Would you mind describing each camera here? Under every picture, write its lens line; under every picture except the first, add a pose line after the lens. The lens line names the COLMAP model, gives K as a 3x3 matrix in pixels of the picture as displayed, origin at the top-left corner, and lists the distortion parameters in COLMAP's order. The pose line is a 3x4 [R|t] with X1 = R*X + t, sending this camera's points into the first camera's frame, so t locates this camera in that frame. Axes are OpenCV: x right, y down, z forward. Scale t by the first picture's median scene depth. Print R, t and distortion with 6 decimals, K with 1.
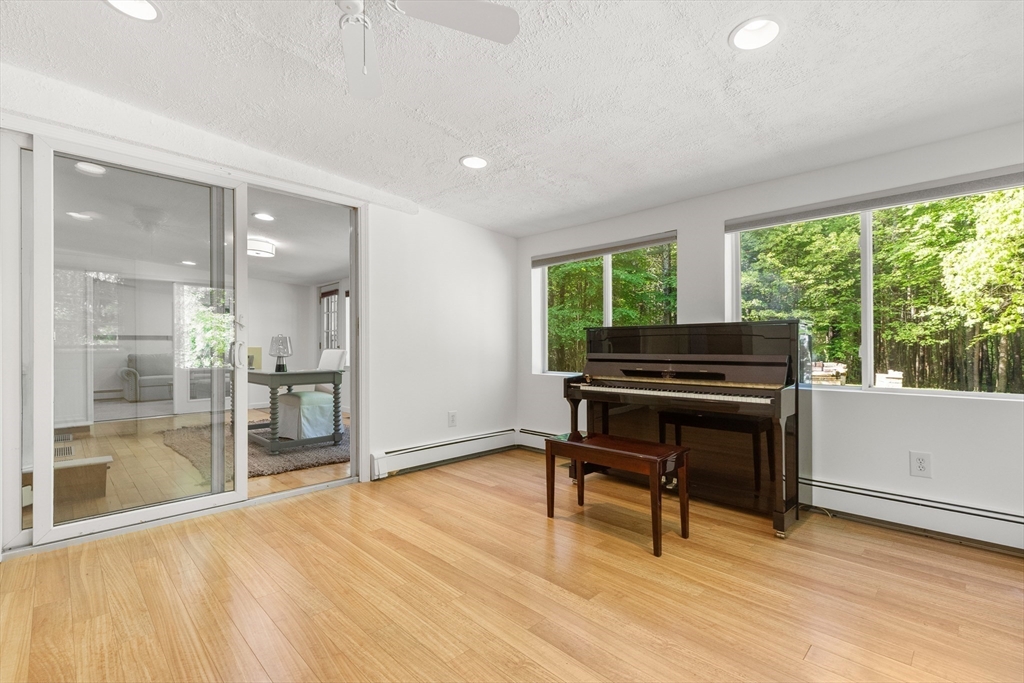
lens RADIAL K [[454.1, 0, 512.0], [0, 454.1, 341.5], [0, 0, 1]] dist [-0.001117, -0.000270]
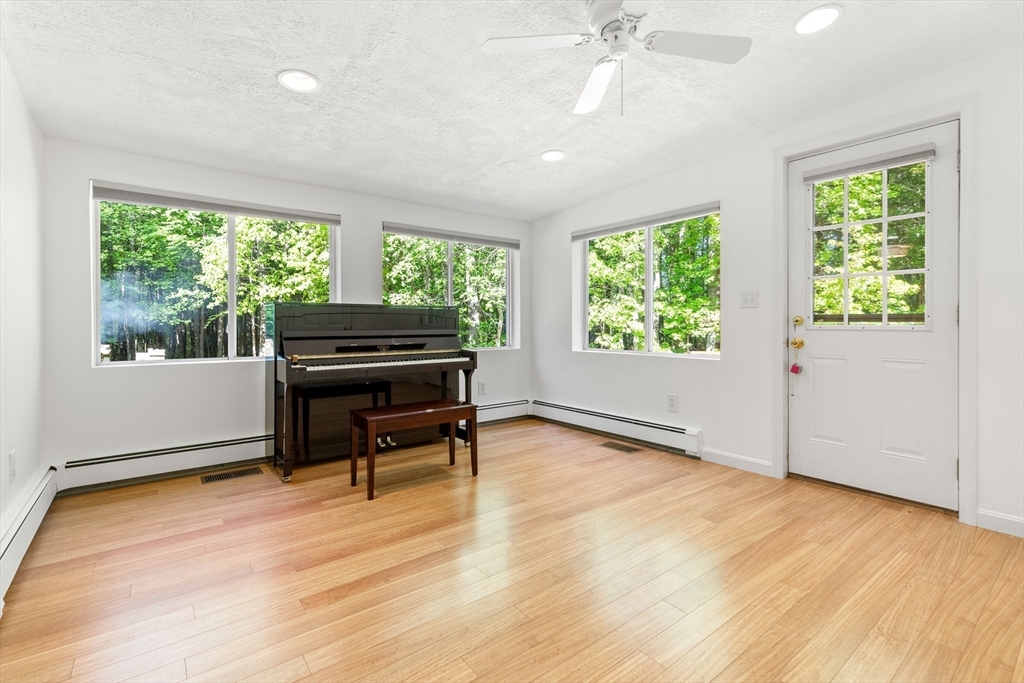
lens RADIAL K [[466.9, 0, 511.7], [0, 466.9, 320.5], [0, 0, 1]] dist [0.000201, -0.000099]
pose [[0.124516, 0.008956, 0.992177, -0.662421], [-0.008597, 0.999931, -0.007947, 0.008358], [-0.992180, -0.007541, 0.124584, 0.444295]]
